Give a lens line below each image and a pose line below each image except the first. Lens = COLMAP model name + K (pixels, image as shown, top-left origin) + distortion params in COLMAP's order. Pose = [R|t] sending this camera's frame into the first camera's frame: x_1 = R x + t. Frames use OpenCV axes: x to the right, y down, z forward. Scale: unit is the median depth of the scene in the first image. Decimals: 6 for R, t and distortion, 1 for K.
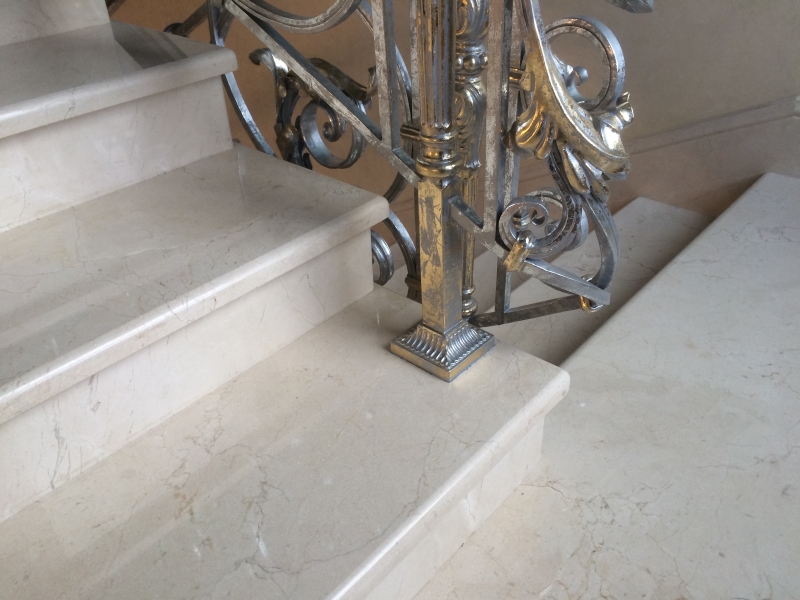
lens RADIAL K [[680.2, 0, 399.0], [0, 680.2, 298.6], [0, 0, 1]] dist [0.062987, -0.091187]
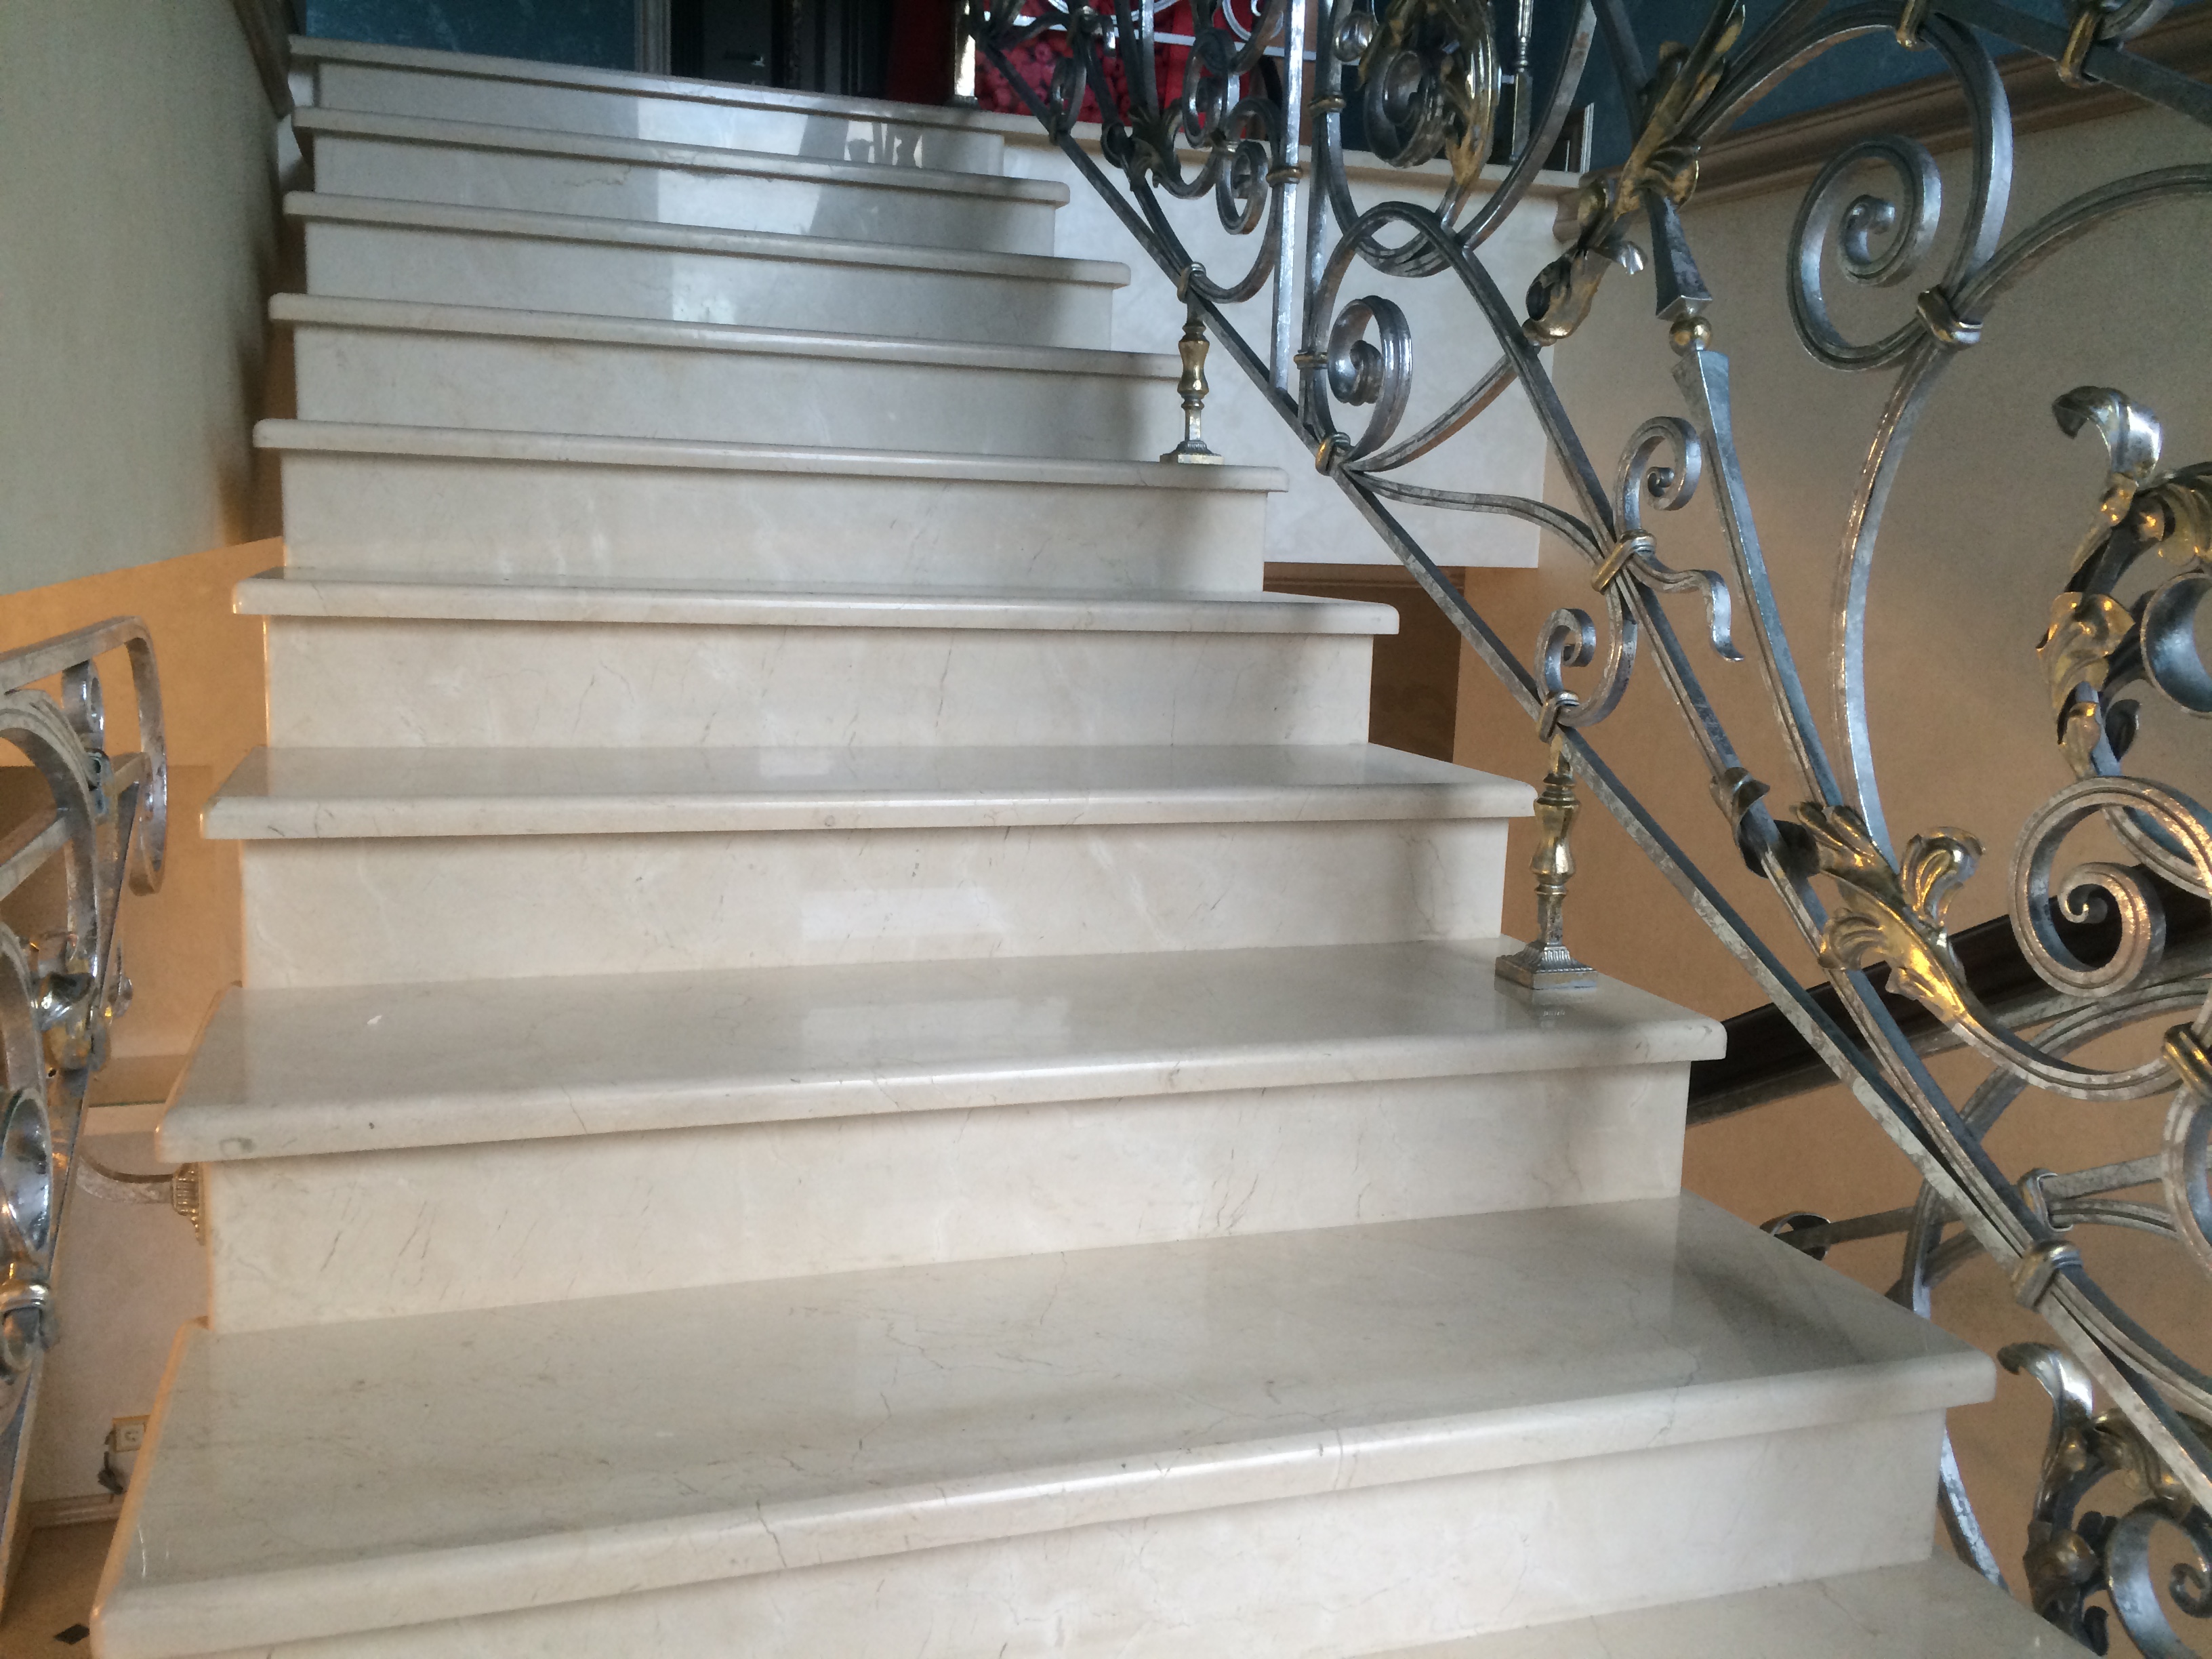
lens RADIAL K [[1880.9, 0, 1106.2], [0, 1880.9, 830.0], [0, 0, 1]] dist [0.062987, -0.091187]
pose [[0.865715, 0.133254, -0.482475, -0.173124], [-0.327808, 0.879372, -0.345322, -0.040851], [0.378259, 0.457109, 0.804967, -0.350214]]
